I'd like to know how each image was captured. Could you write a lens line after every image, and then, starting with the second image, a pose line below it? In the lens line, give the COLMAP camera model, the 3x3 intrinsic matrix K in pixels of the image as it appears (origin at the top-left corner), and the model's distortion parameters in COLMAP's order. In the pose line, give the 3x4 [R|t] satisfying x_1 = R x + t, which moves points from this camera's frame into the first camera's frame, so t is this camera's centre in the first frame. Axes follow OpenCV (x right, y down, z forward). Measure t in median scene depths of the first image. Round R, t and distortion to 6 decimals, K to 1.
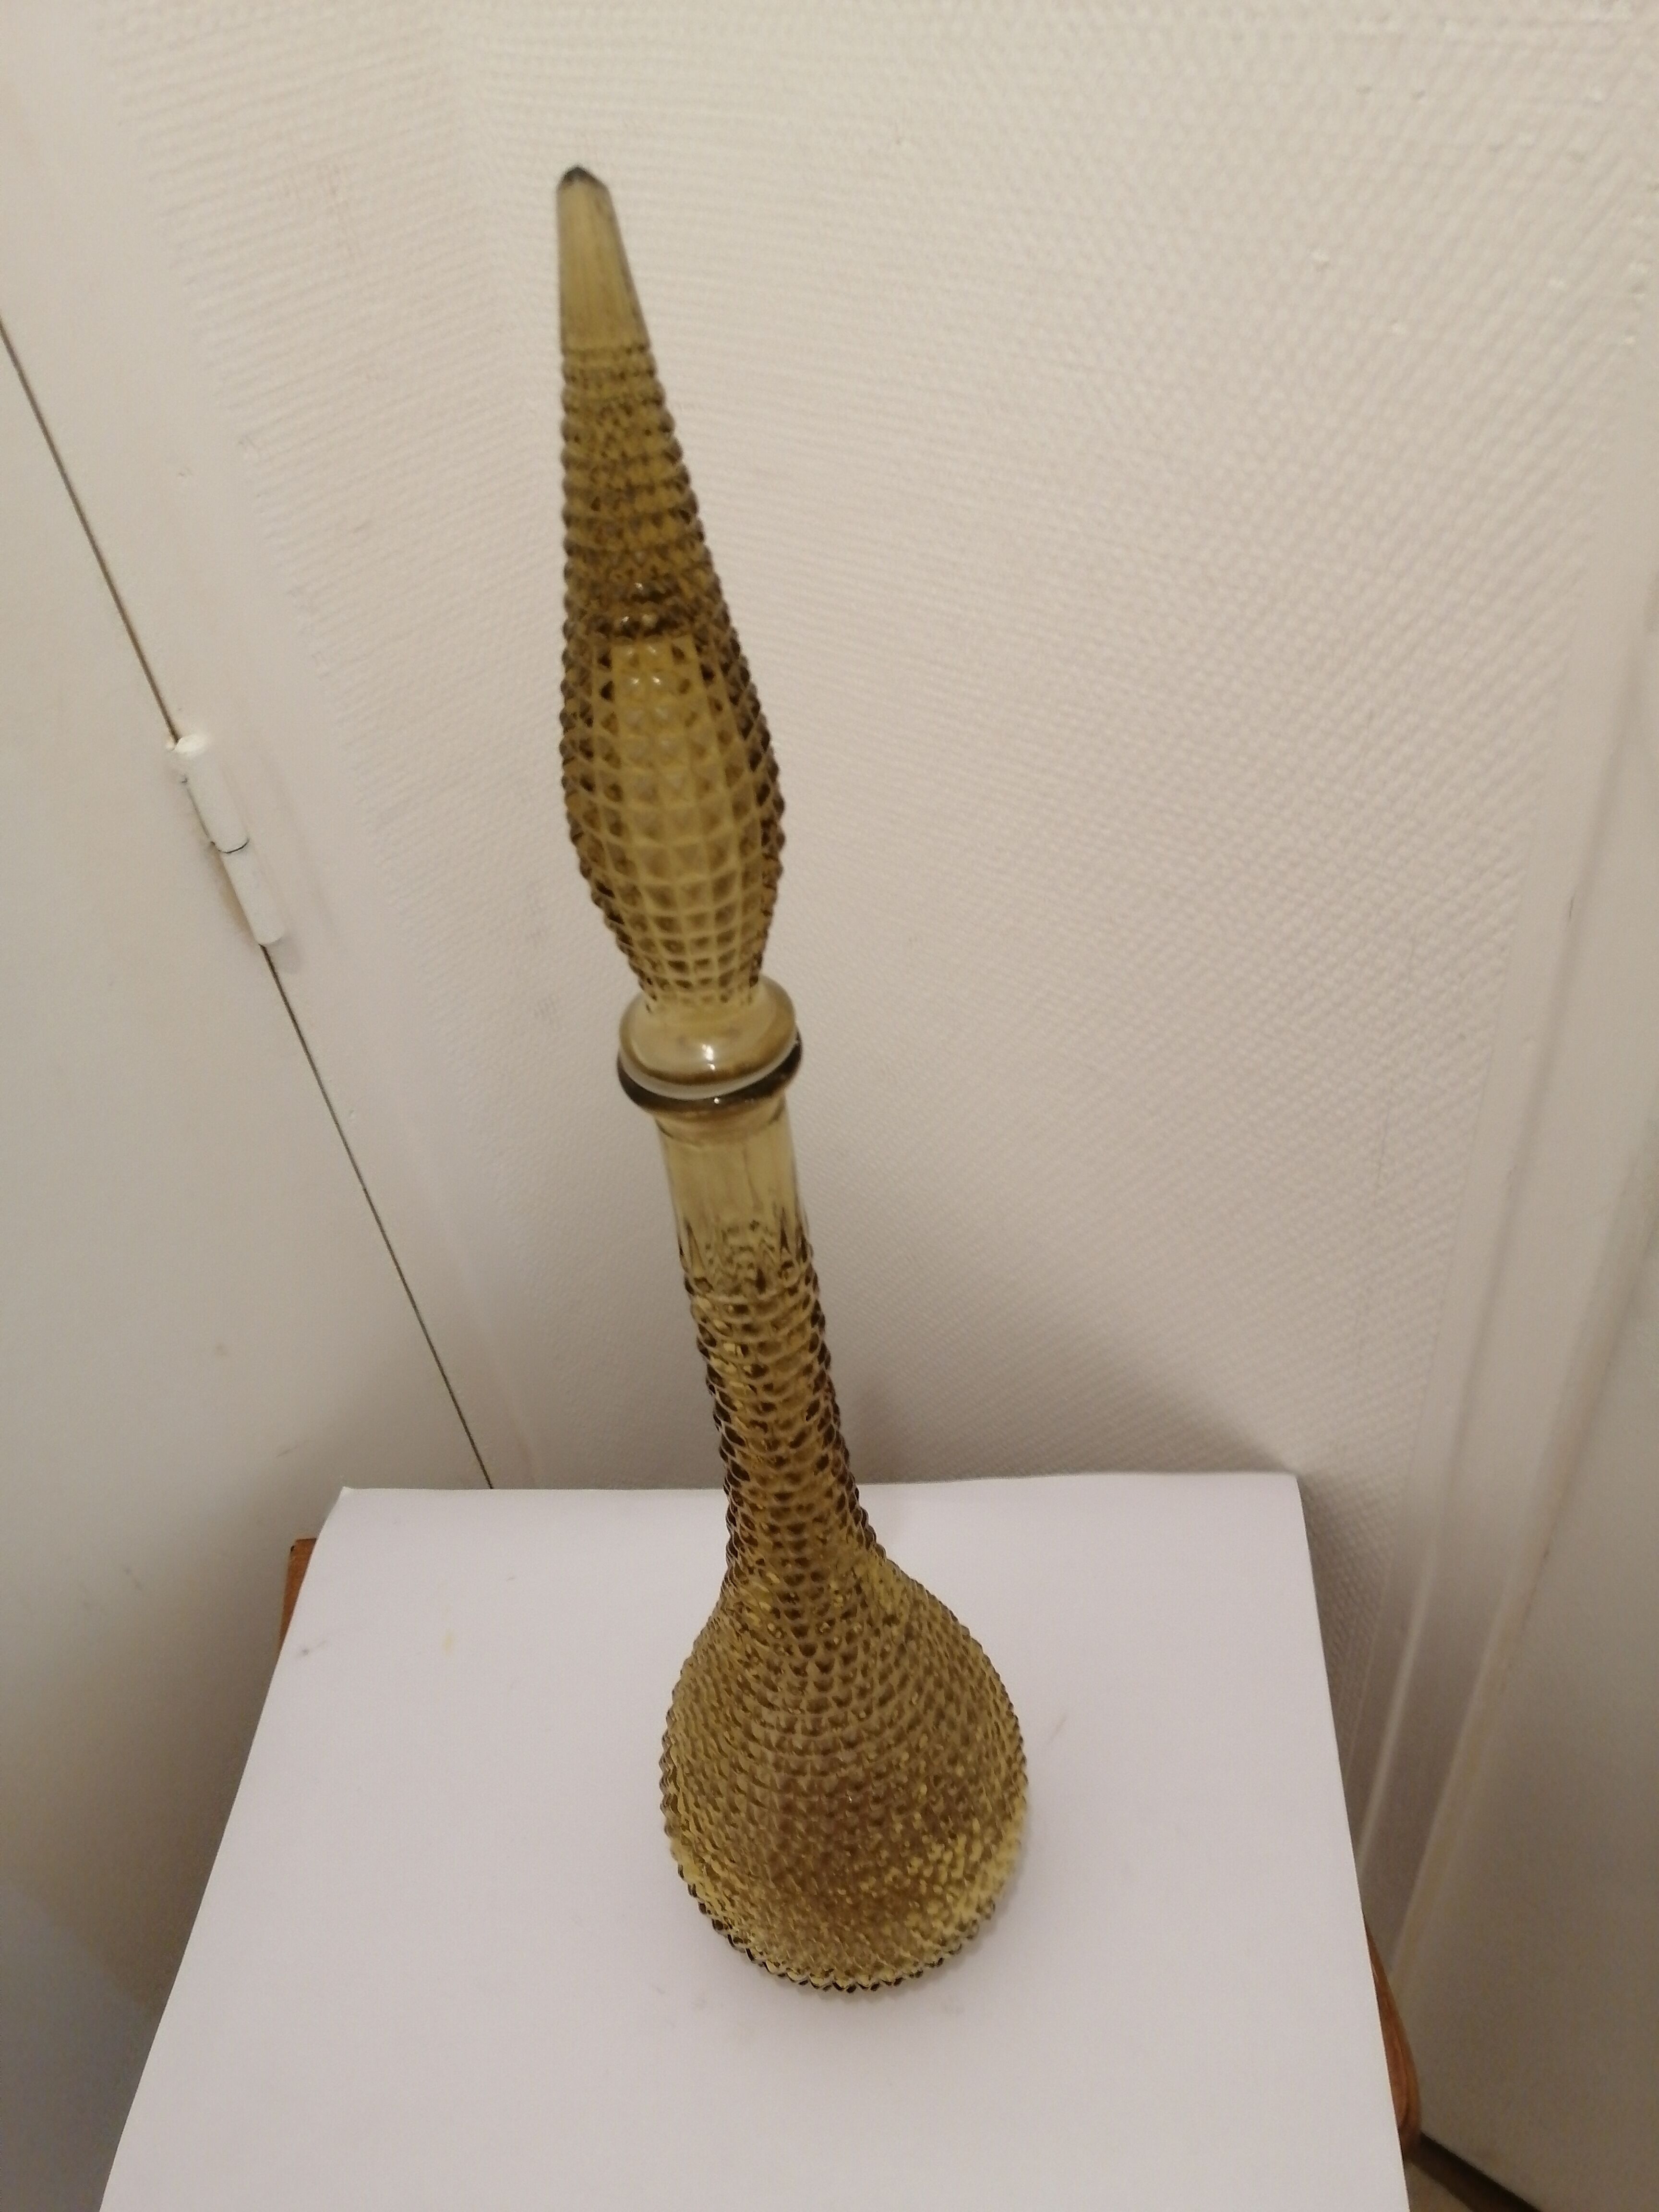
lens RADIAL K [[1693.2, 0, 840.1], [0, 1693.2, 1113.4], [0, 0, 1]] dist [-0.037784, 0.061440]
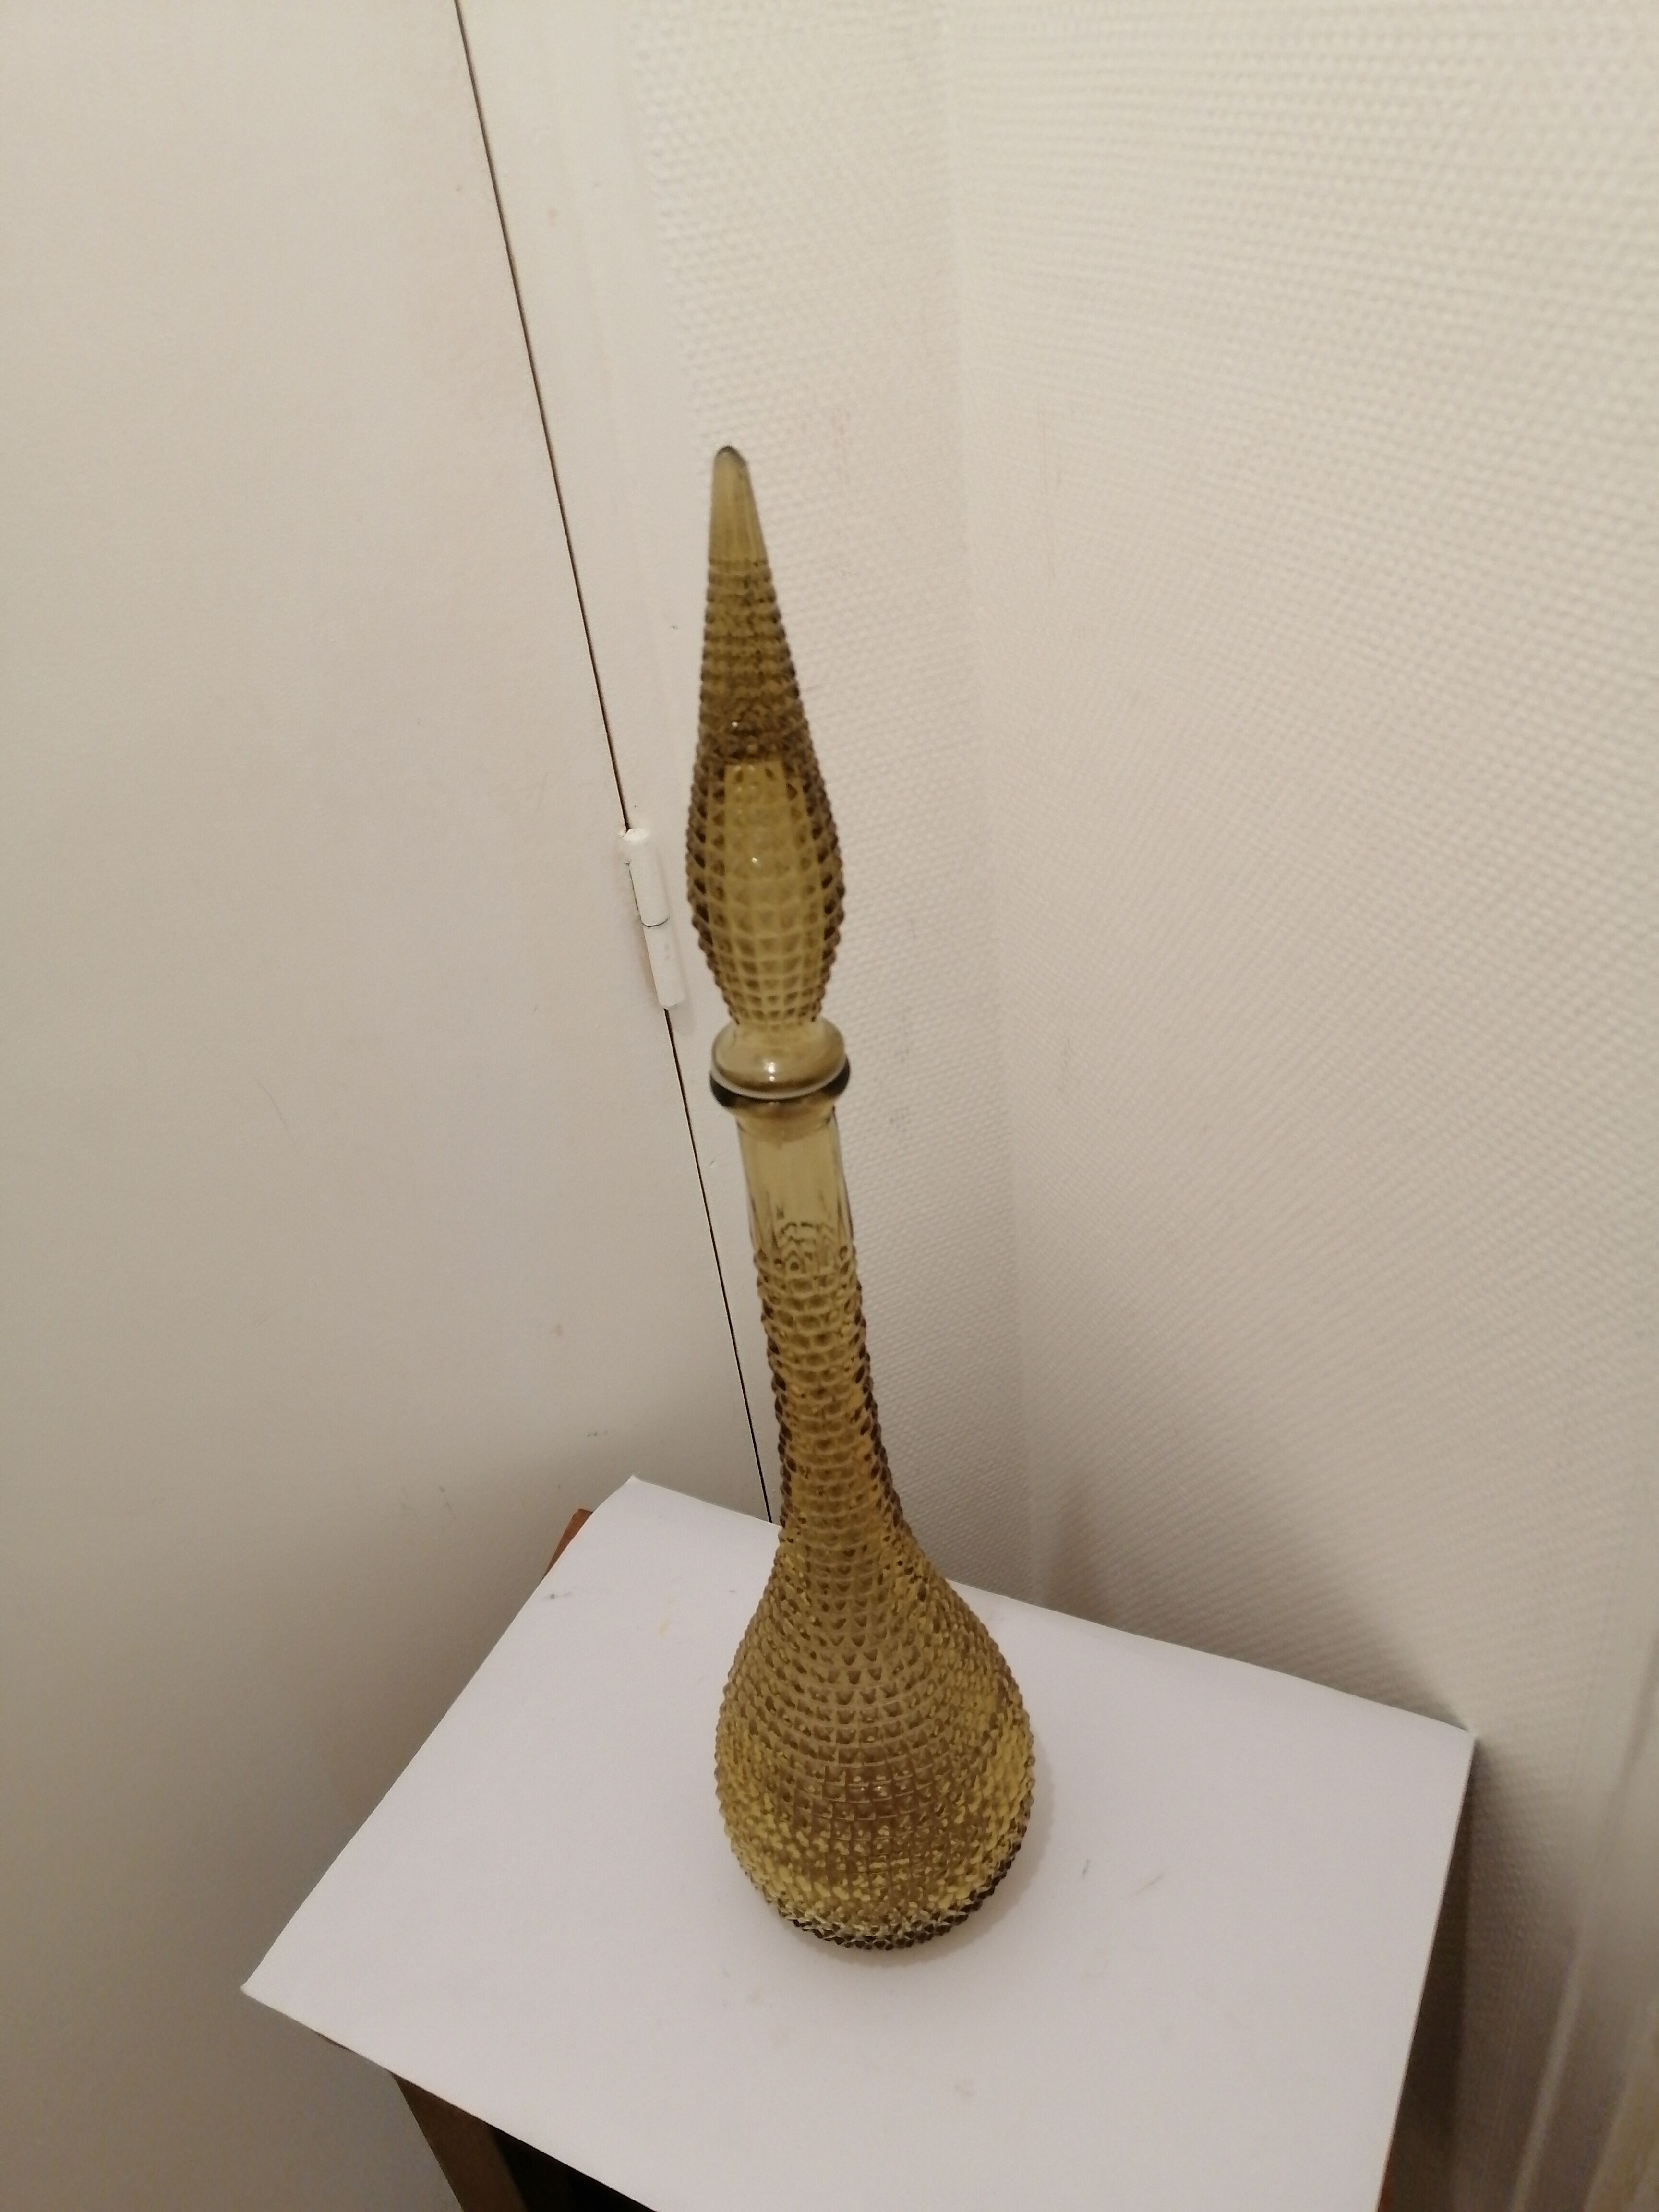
lens RADIAL K [[1693.2, 0, 821.4], [0, 1693.2, 1115.4], [0, 0, 1]] dist [-0.037784, 0.061440]
pose [[0.917854, 0.225439, -0.326681, 0.208762], [-0.253742, 0.966169, -0.046180, 0.002727], [0.305218, 0.125279, 0.944006, -0.118317]]
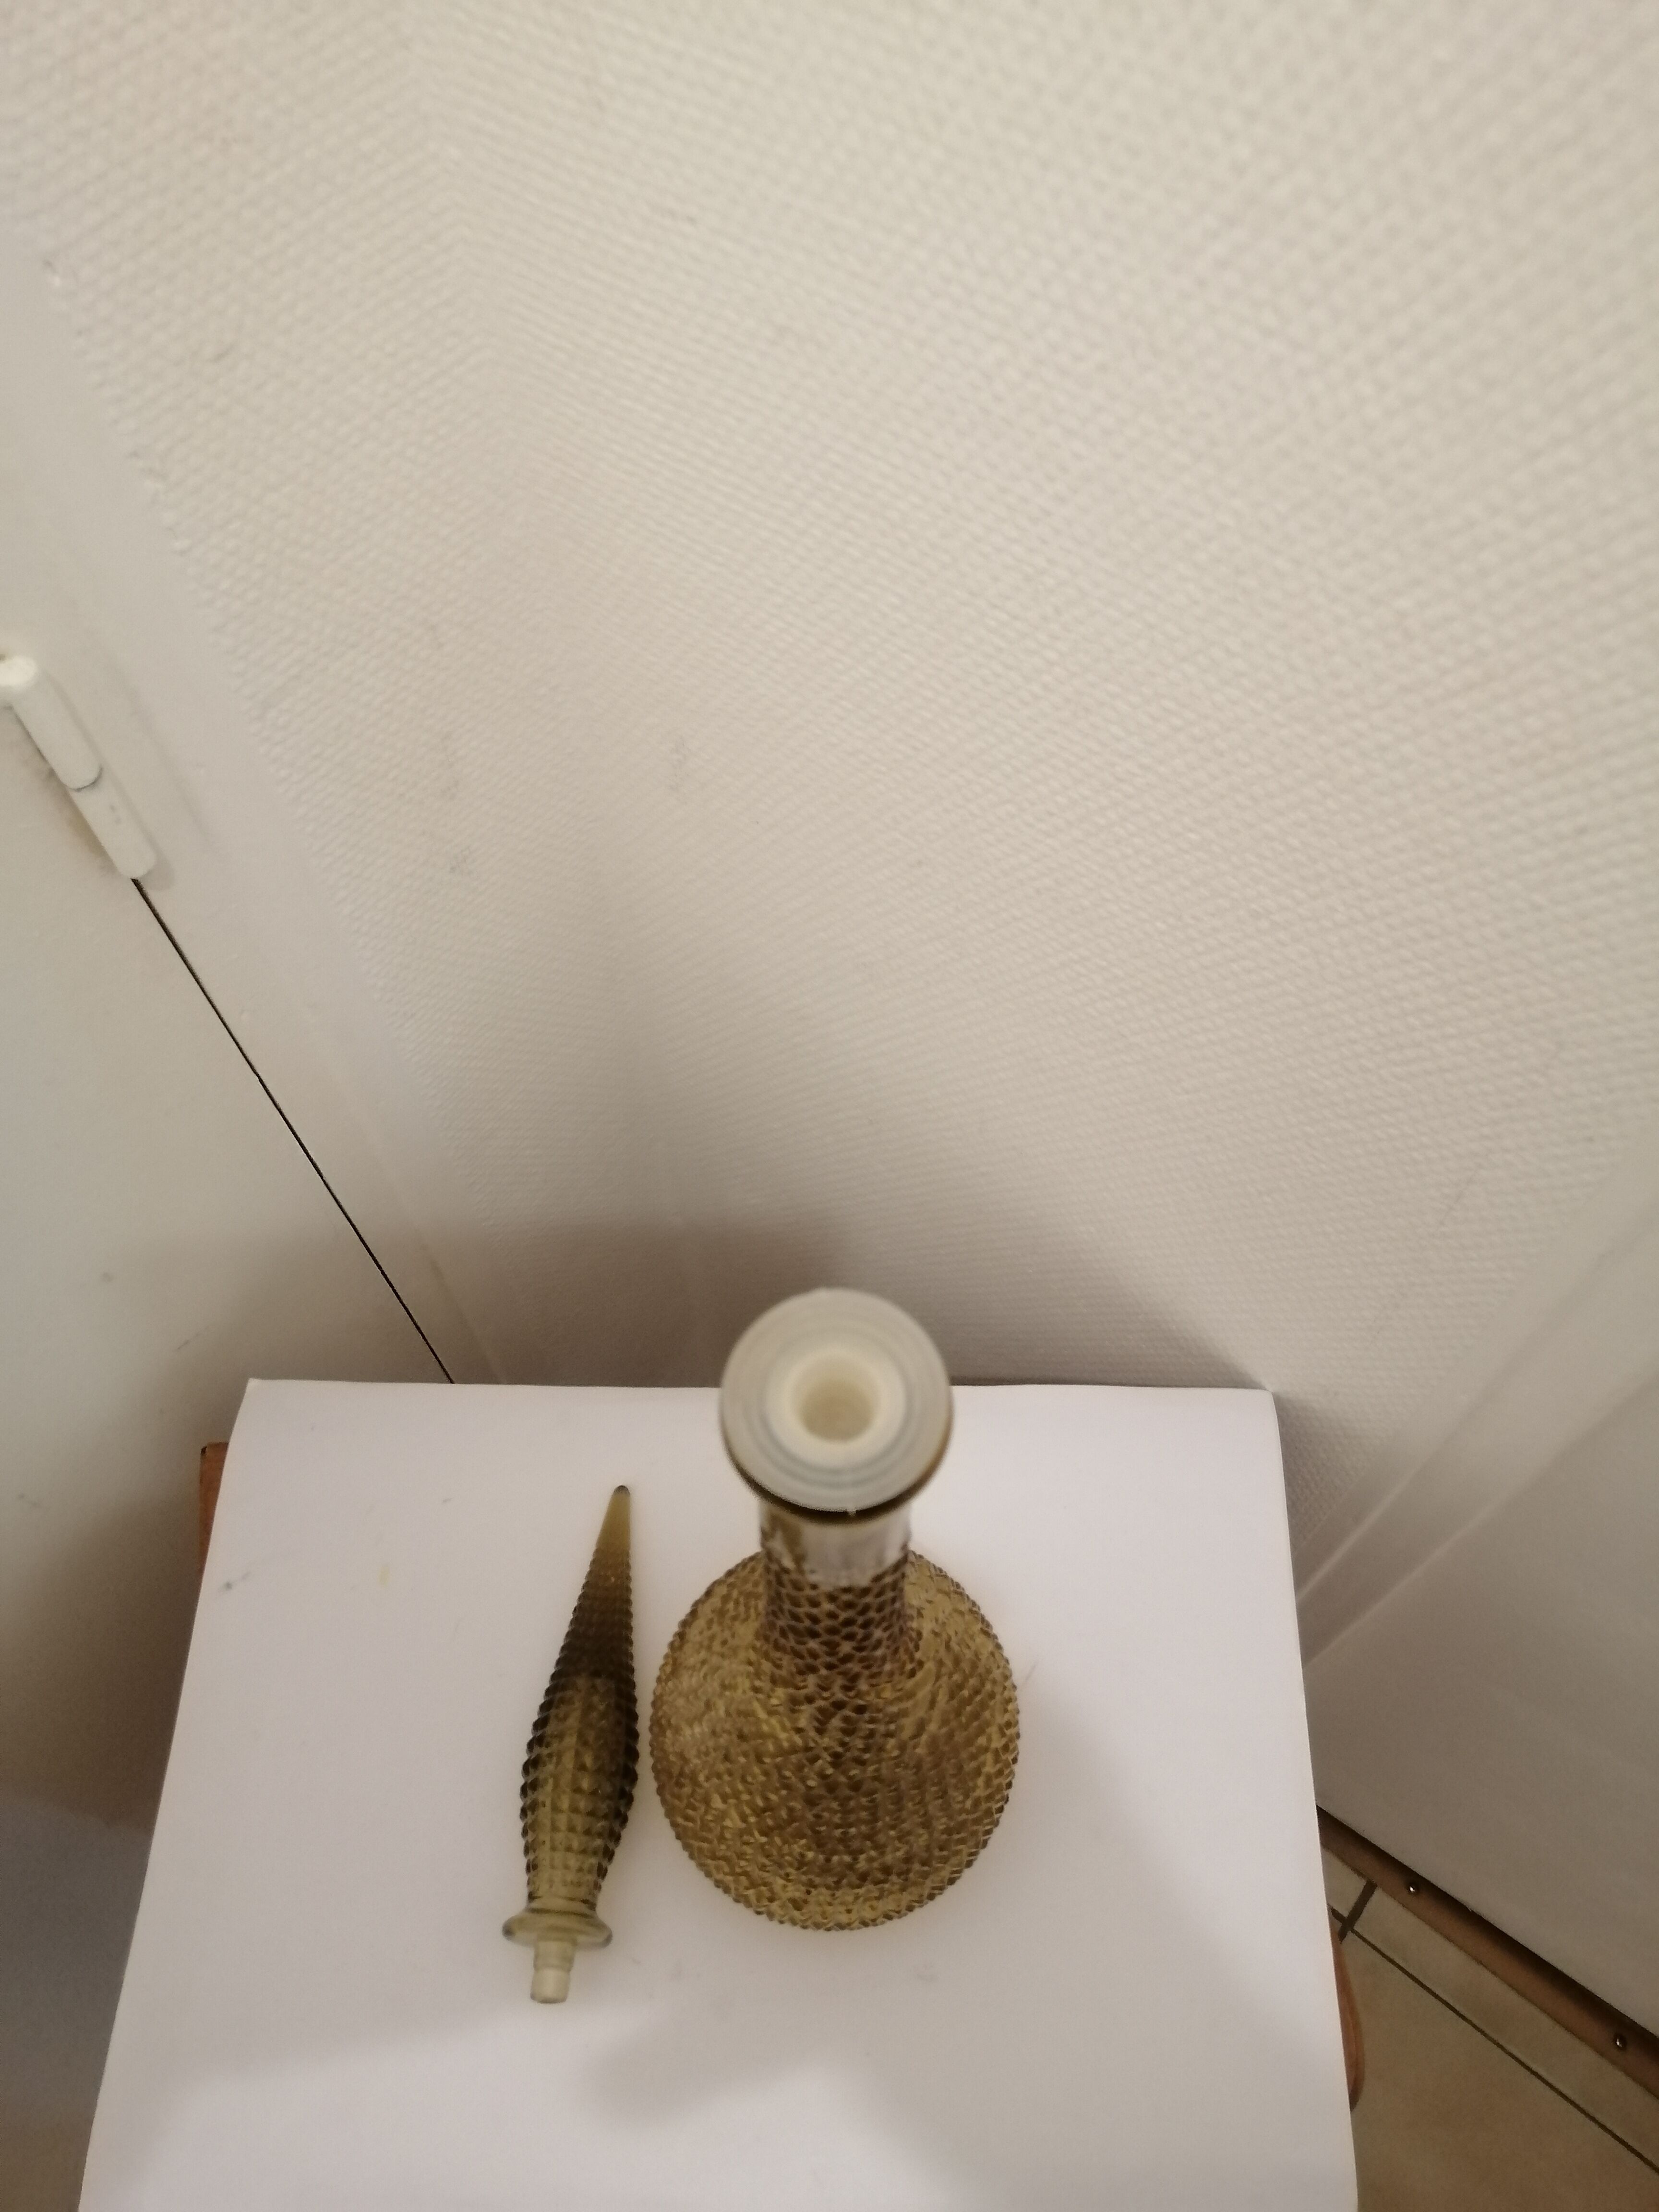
lens RADIAL K [[1693.2, 0, 824.4], [0, 1693.2, 1091.5], [0, 0, 1]] dist [-0.037784, 0.061440]
pose [[0.996133, 0.014990, 0.086566, -0.093838], [-0.040611, 0.952311, 0.302414, -0.306619], [-0.077904, -0.304760, 0.949238, 0.215687]]
